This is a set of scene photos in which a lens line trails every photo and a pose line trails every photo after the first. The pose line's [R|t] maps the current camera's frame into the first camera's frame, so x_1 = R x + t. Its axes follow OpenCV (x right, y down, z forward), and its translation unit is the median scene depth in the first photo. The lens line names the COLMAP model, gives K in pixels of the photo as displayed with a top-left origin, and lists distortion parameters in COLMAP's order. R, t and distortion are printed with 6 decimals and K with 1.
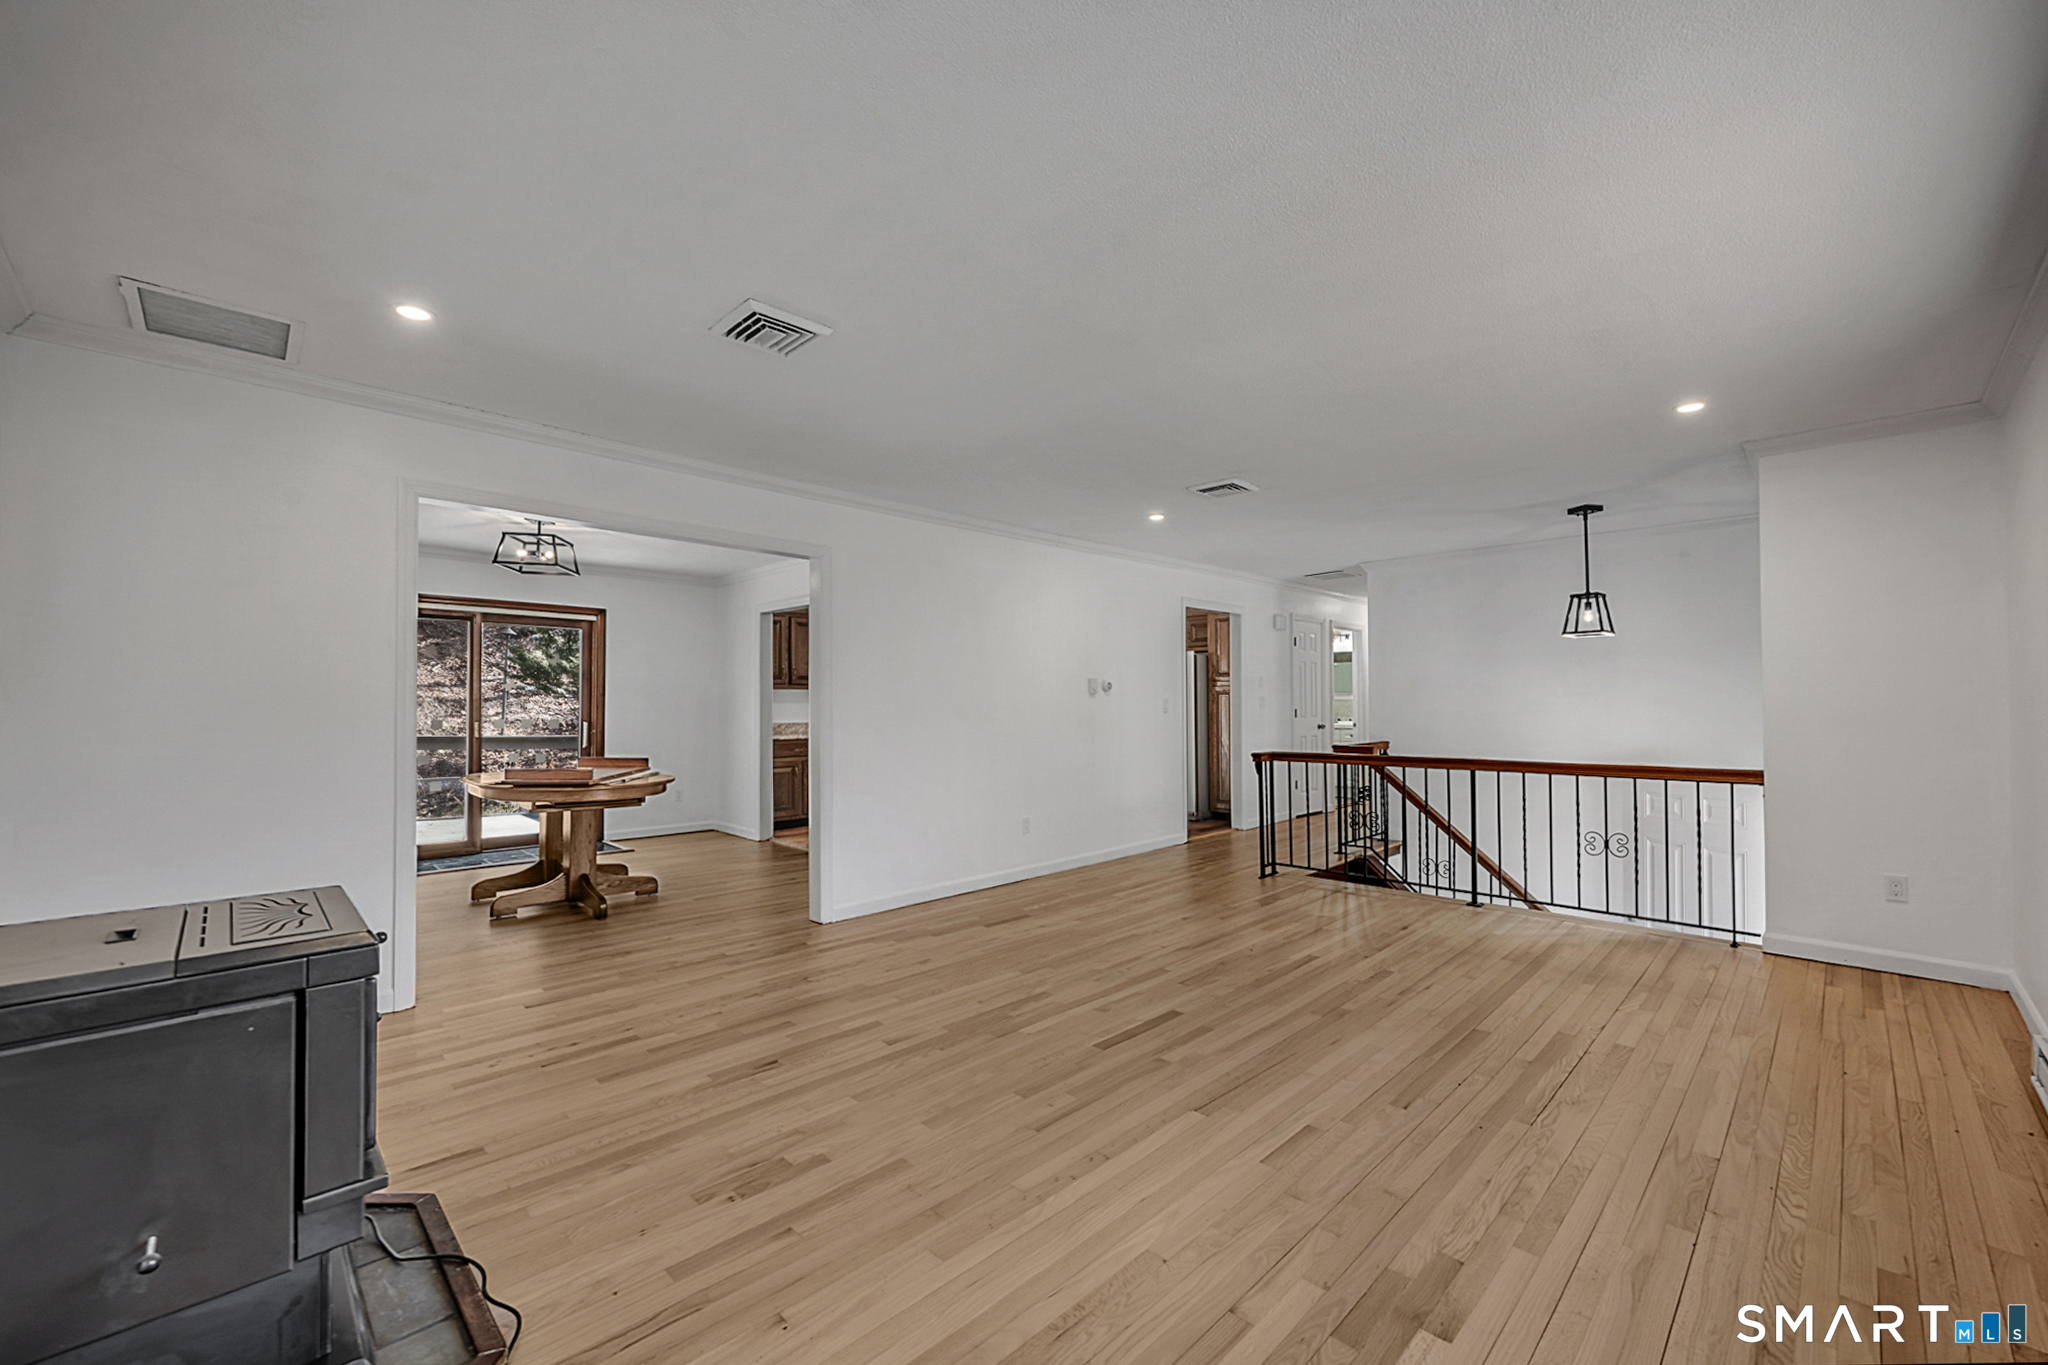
lens RADIAL K [[824.8, 0, 1024.0], [0, 824.8, 682.5], [0, 0, 1]] dist [0.000786, 0.000041]
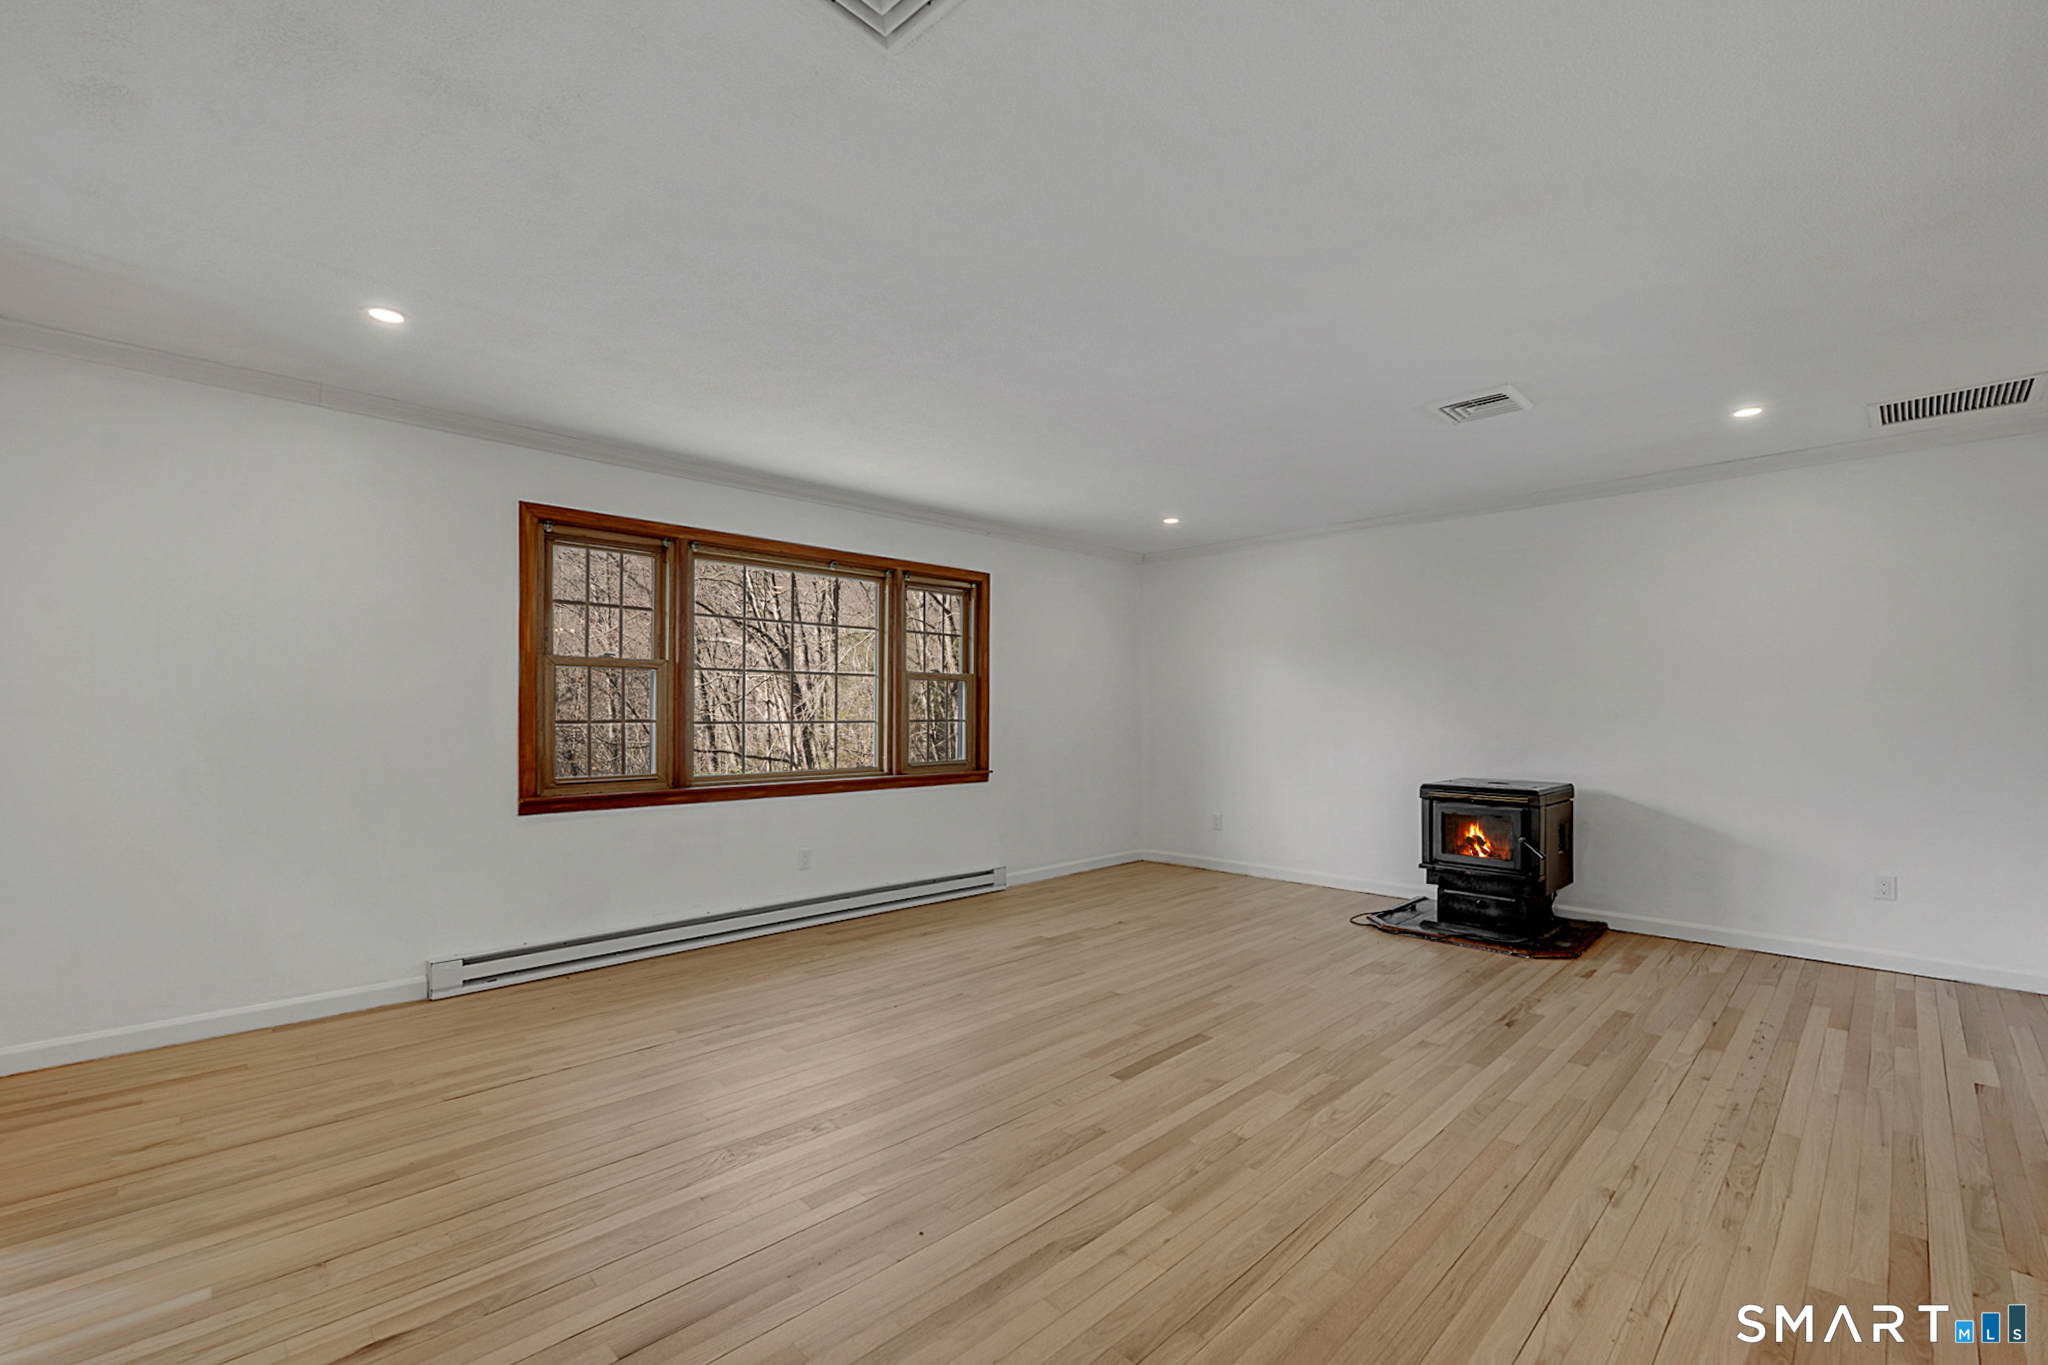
lens RADIAL K [[824.8, 0, 1024.0], [0, 824.8, 682.5], [0, 0, 1]] dist [0.000786, 0.000041]
pose [[-0.999983, 0.001675, 0.005604, 0.287789], [0.001313, 0.997953, -0.063937, 0.080295], [-0.005699, -0.063928, -0.997938, 1.920932]]
